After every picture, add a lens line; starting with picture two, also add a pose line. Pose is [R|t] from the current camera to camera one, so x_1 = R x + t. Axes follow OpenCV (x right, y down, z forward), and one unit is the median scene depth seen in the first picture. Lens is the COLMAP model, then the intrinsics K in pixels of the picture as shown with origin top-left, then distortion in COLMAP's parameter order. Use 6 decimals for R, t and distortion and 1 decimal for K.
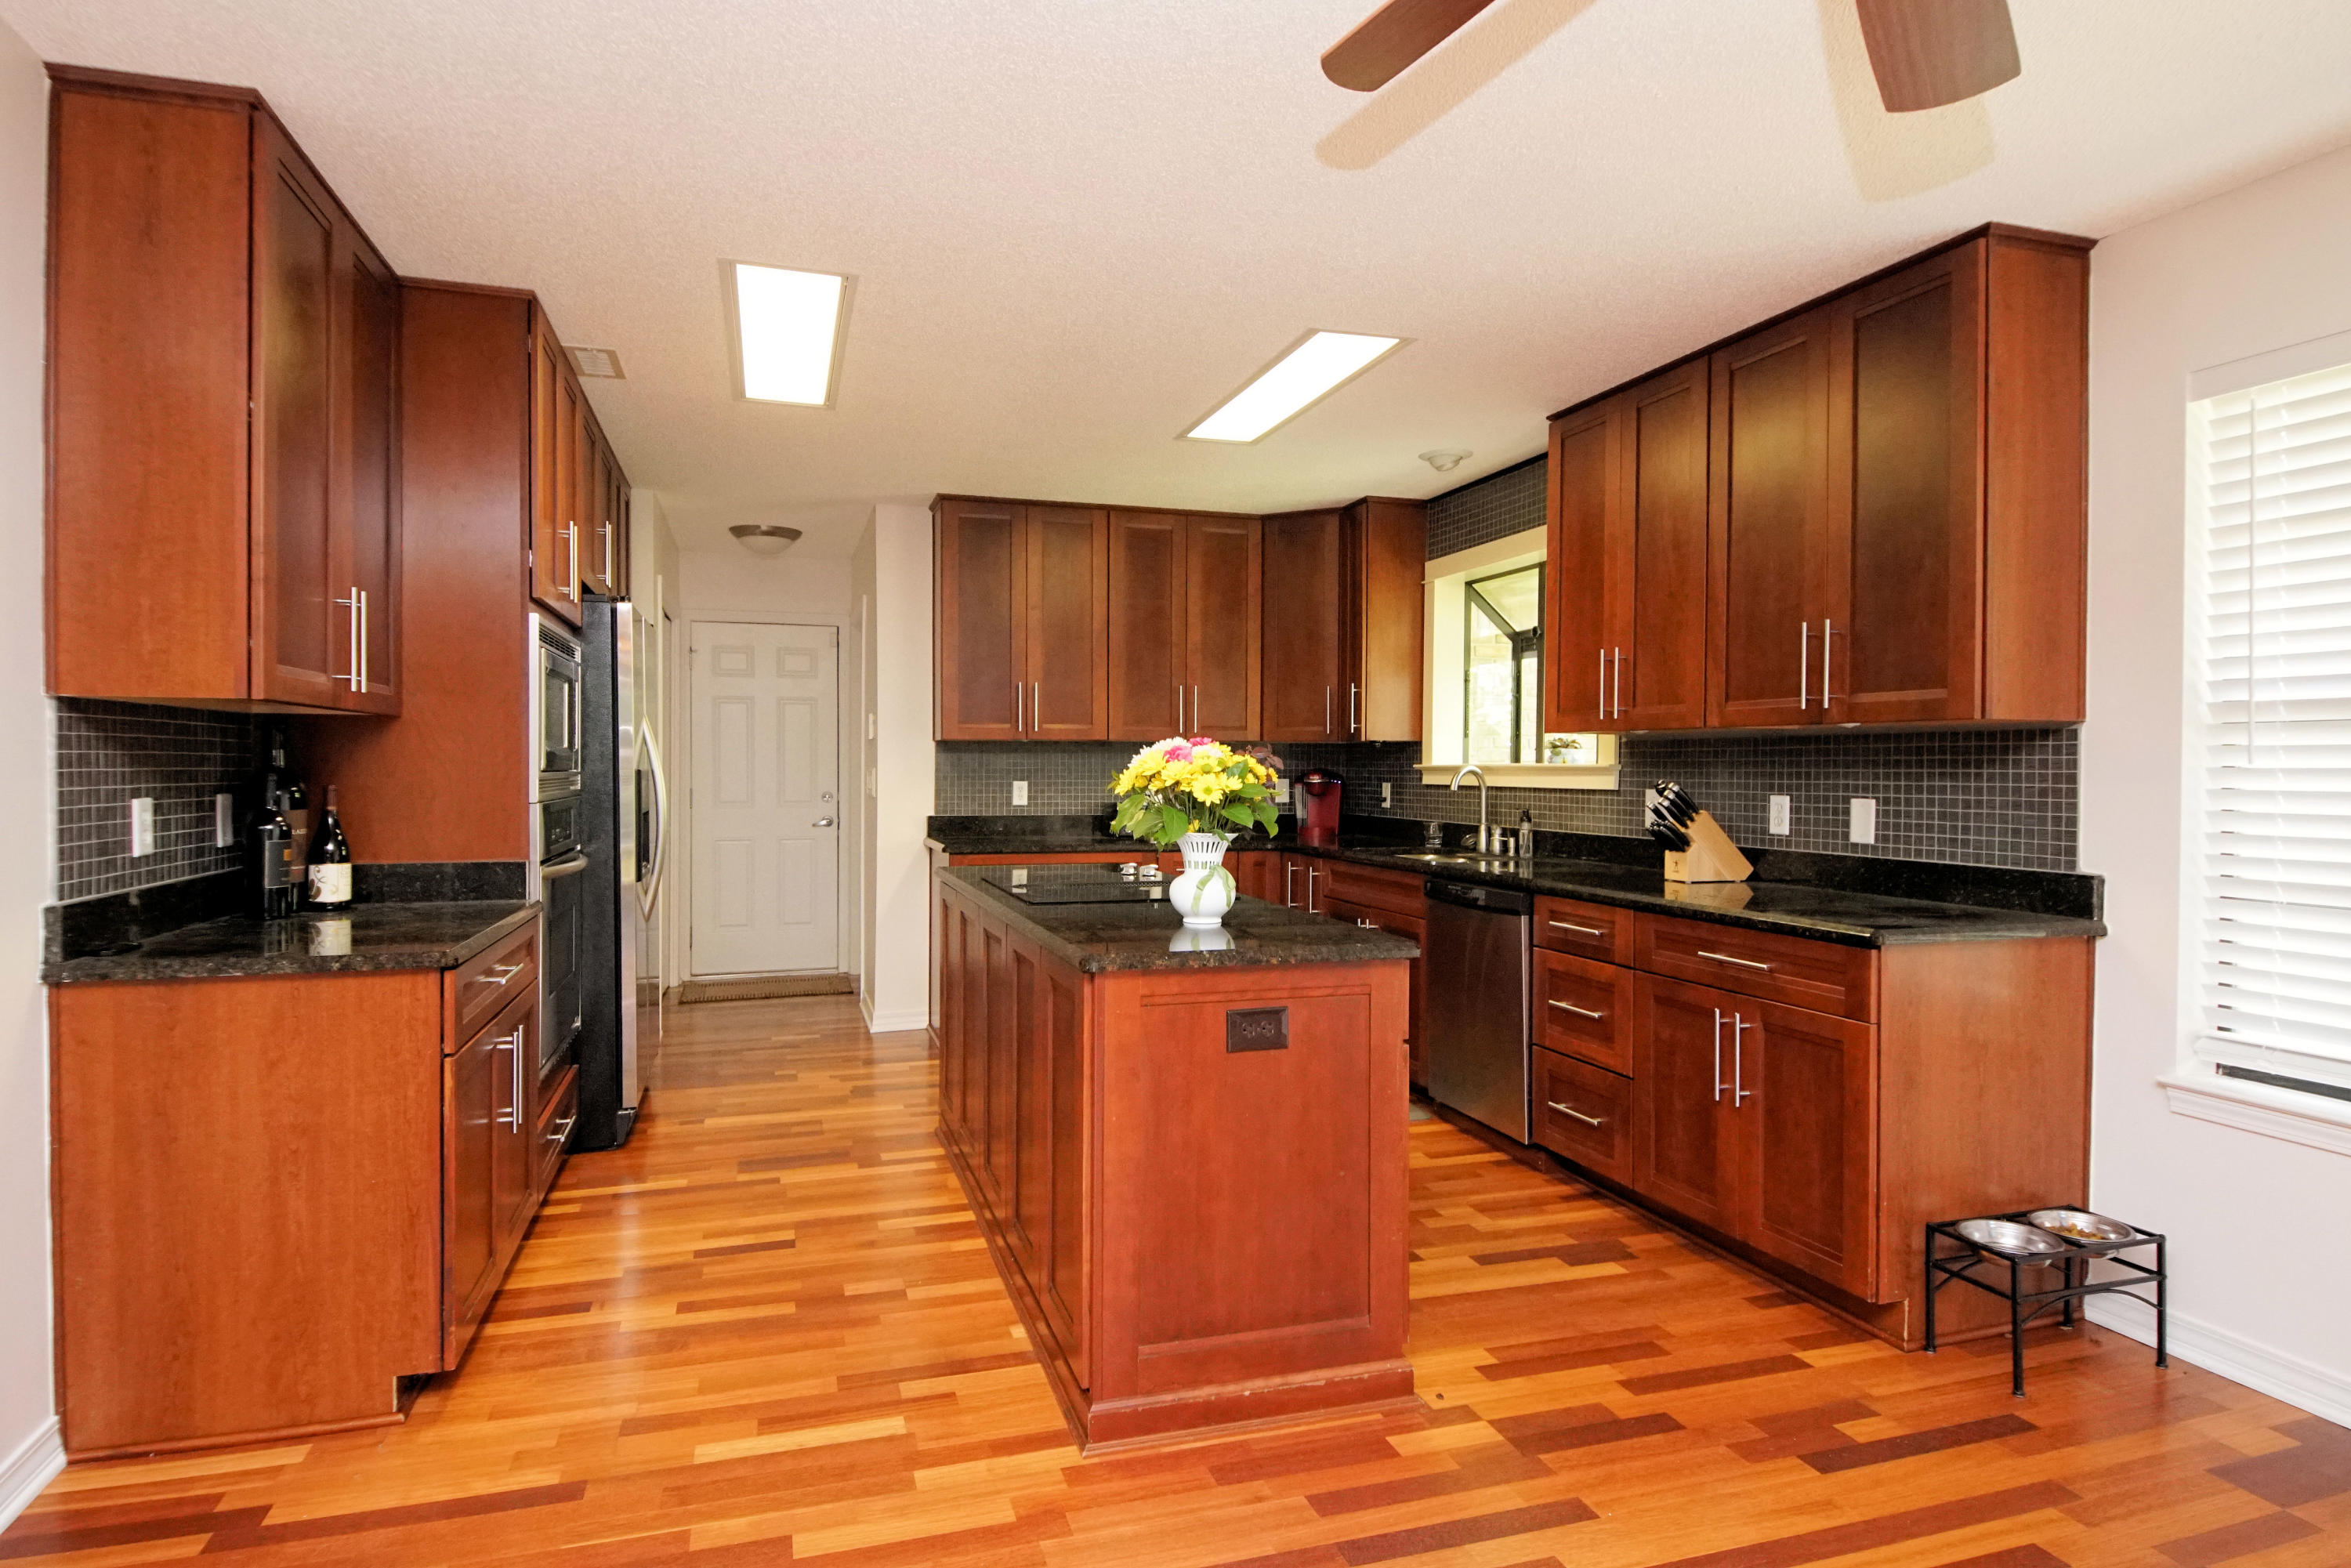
lens RADIAL K [[1256.7, 0, 1152.0], [0, 1256.7, 774.5], [0, 0, 1]] dist [0.040238, -0.039247]
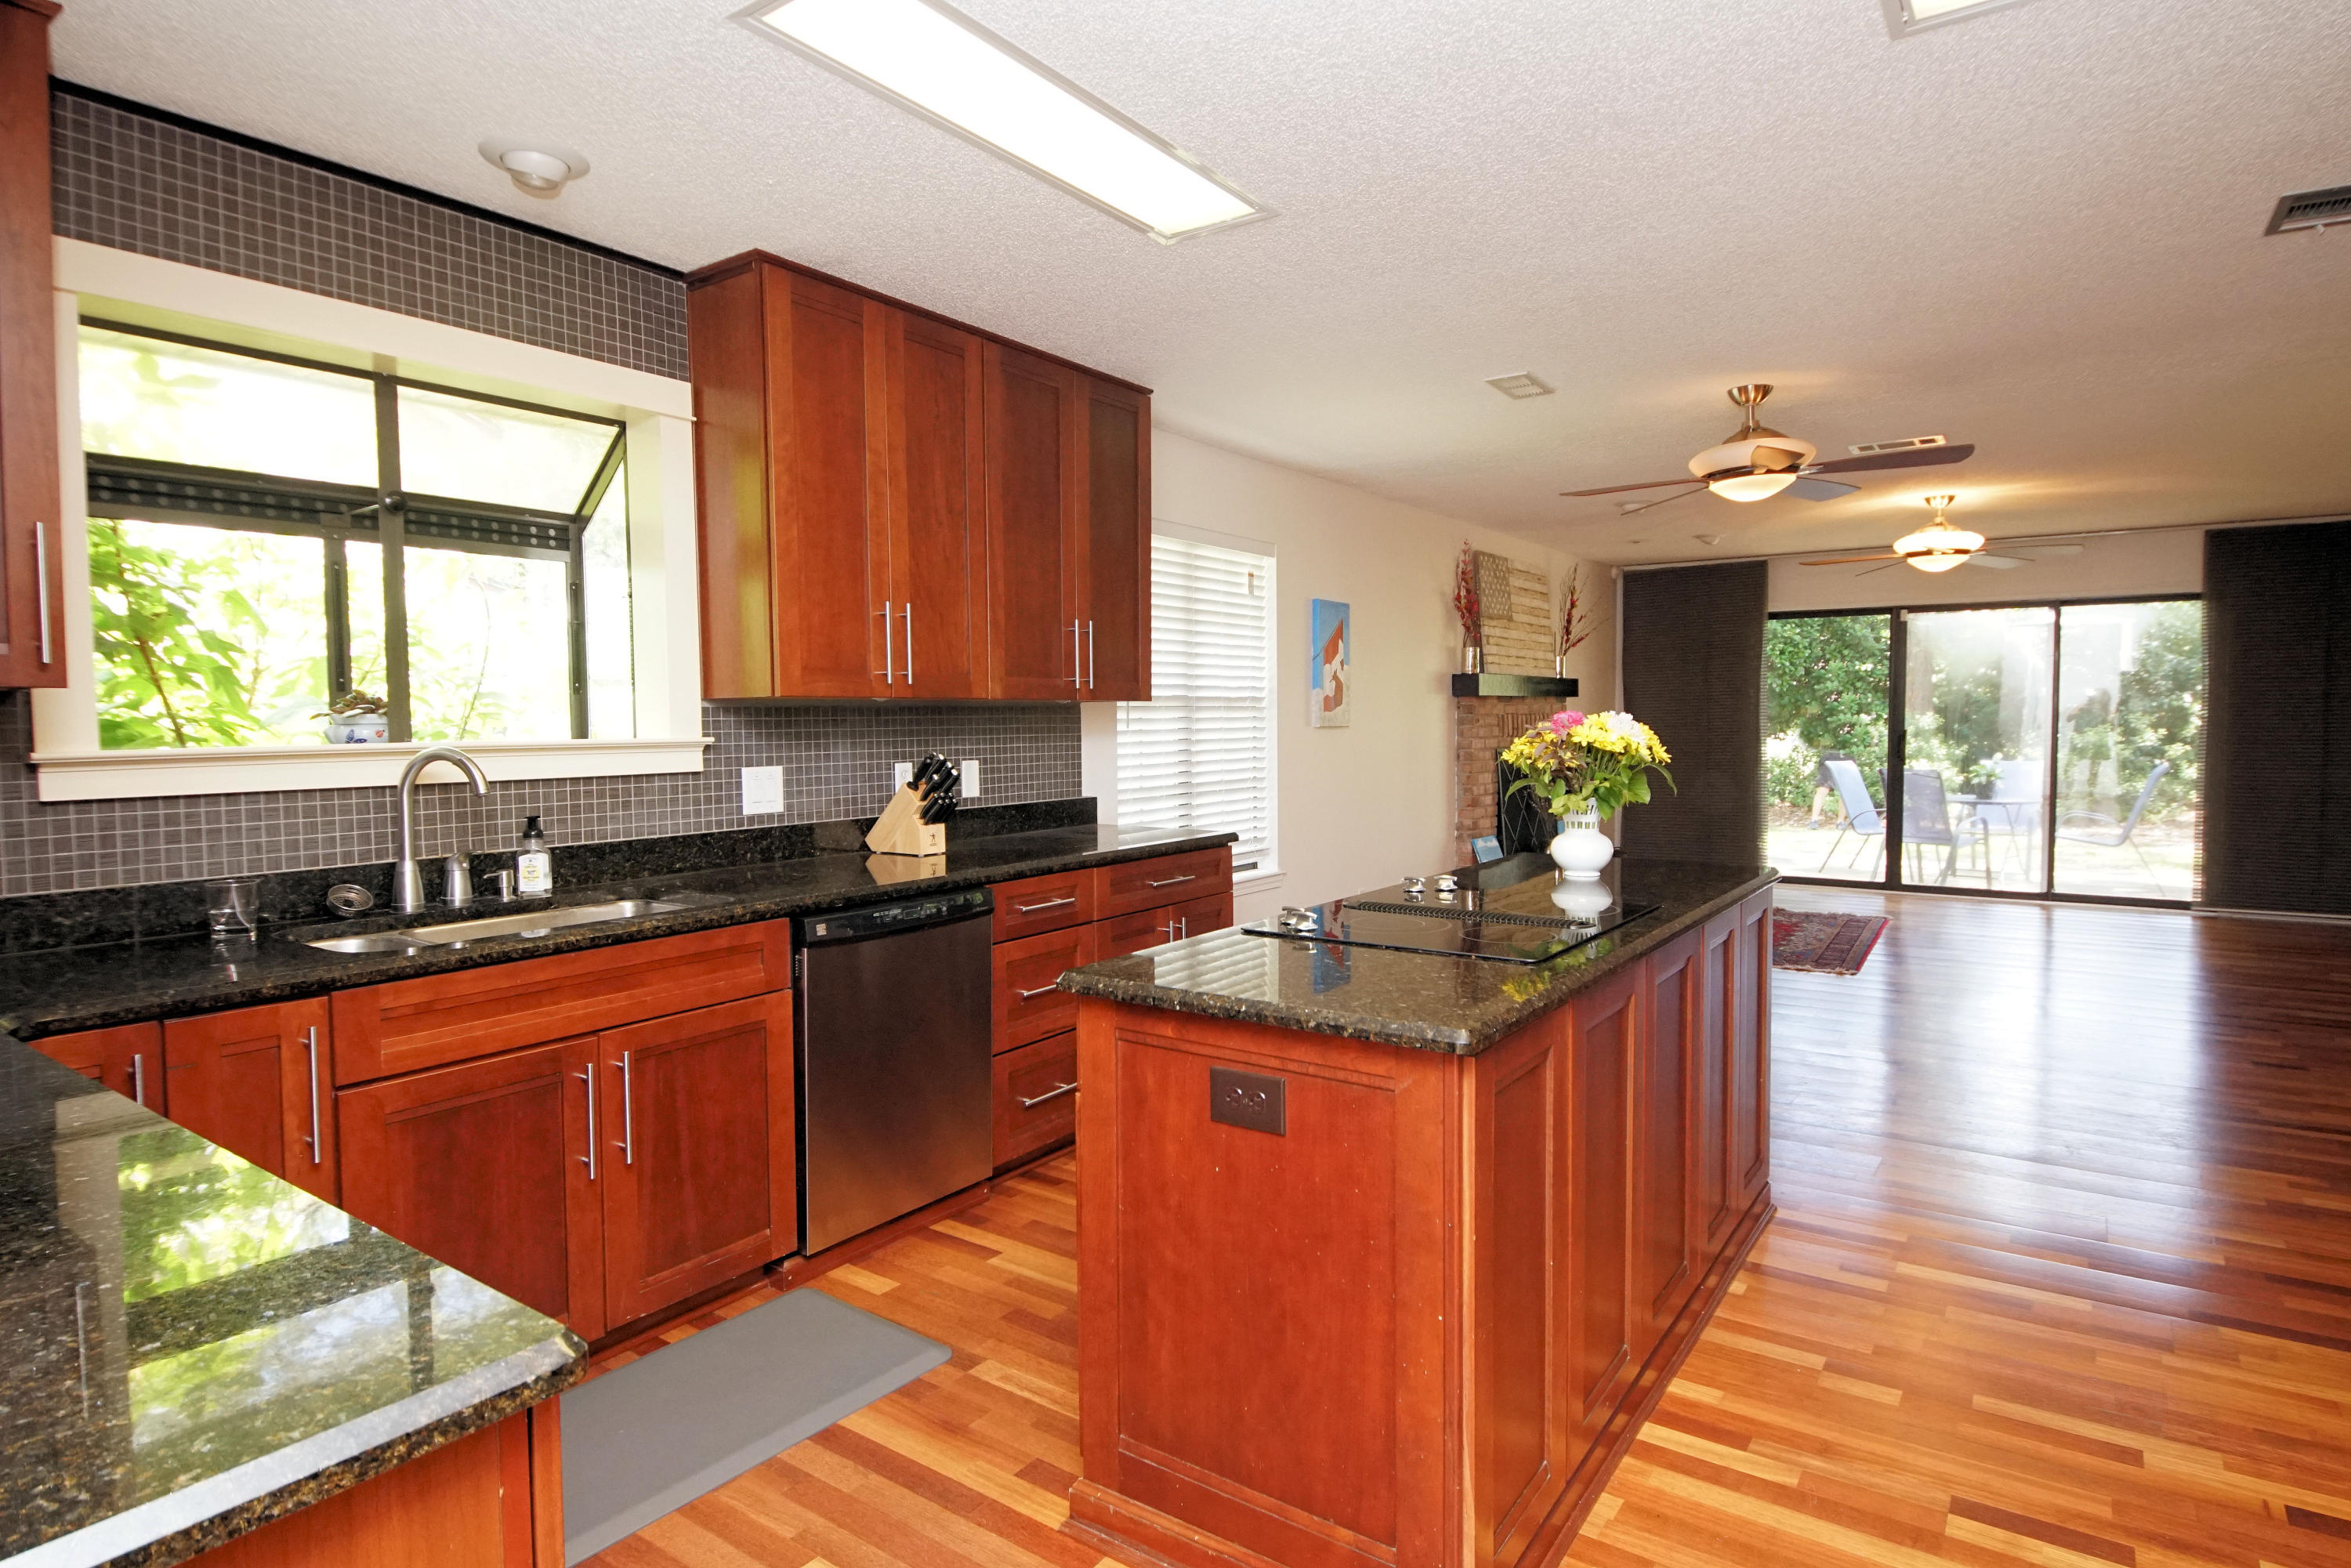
lens RADIAL K [[1256.7, 0, 1152.0], [0, 1256.7, 774.5], [0, 0, 1]] dist [0.040238, -0.039247]
pose [[-0.599871, -0.038219, 0.799183, -0.454222], [0.008752, 0.998485, 0.054319, -0.028235], [-0.800048, 0.039579, -0.598628, 1.428287]]
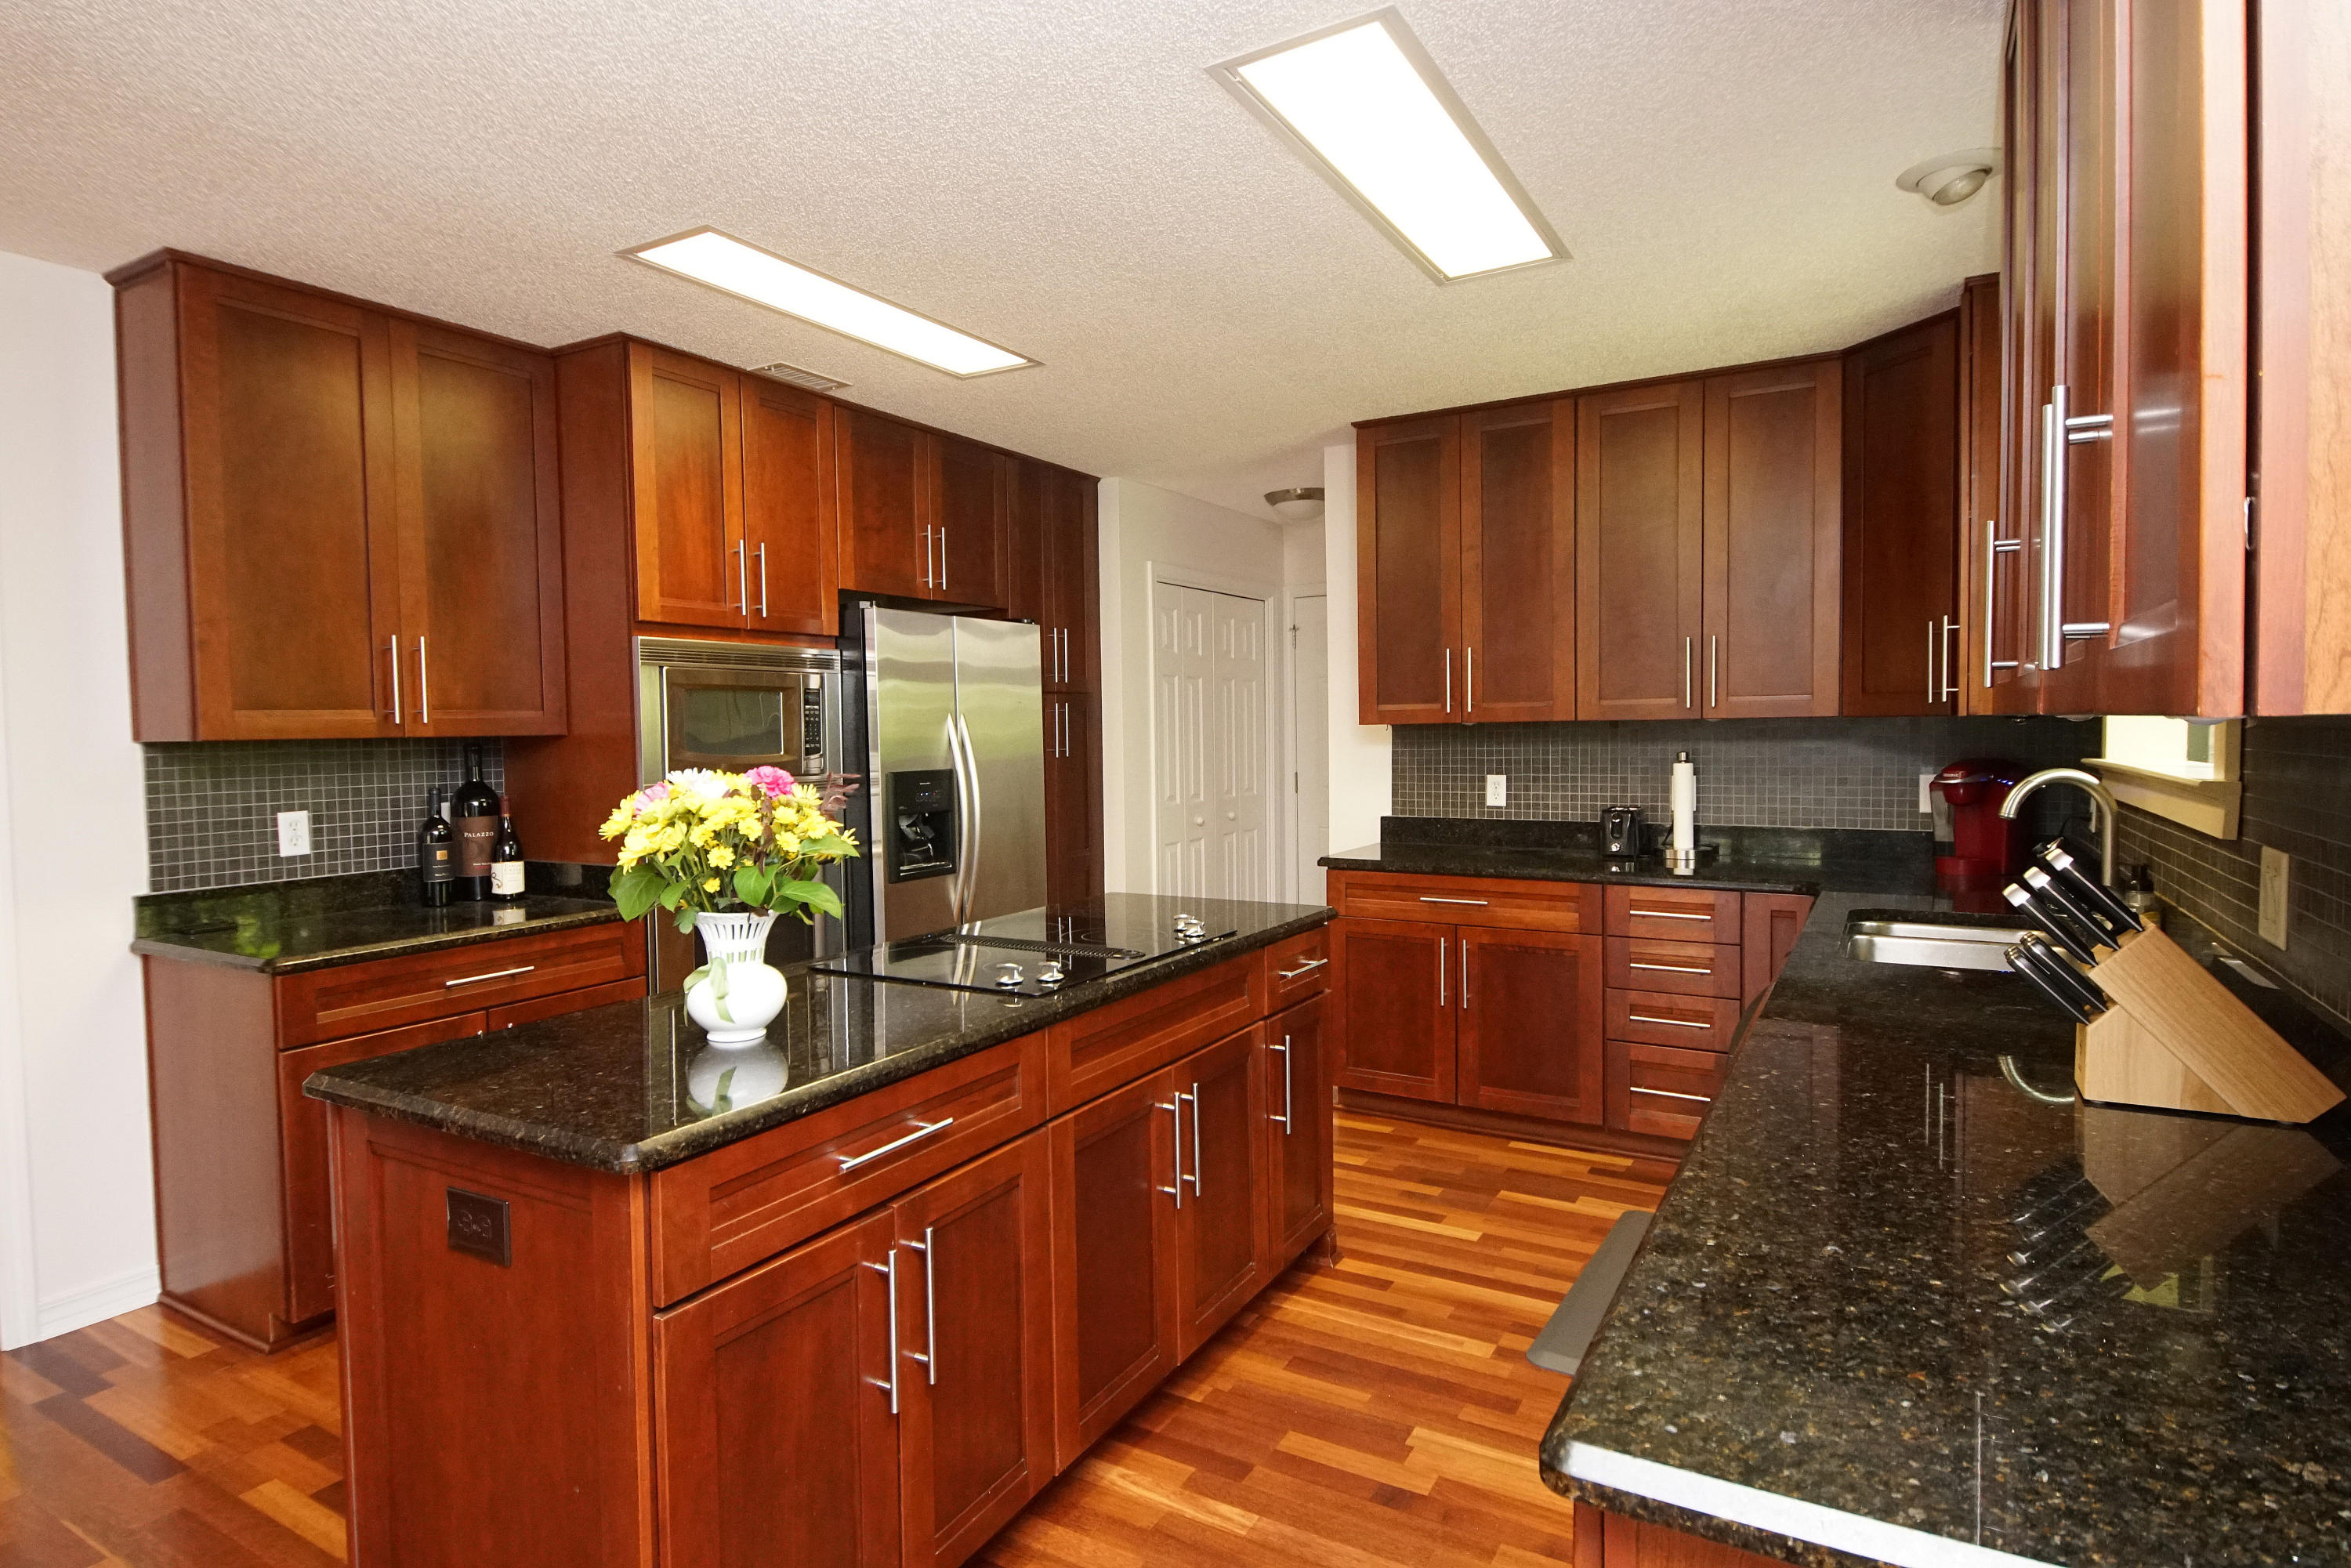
lens RADIAL K [[1256.7, 0, 1152.0], [0, 1256.7, 774.5], [0, 0, 1]] dist [0.040238, -0.039247]
pose [[0.674190, 0.013719, -0.738430, 0.507156], [0.011885, 0.999496, 0.029420, -0.031526], [0.738462, -0.028610, 0.673688, 0.509783]]
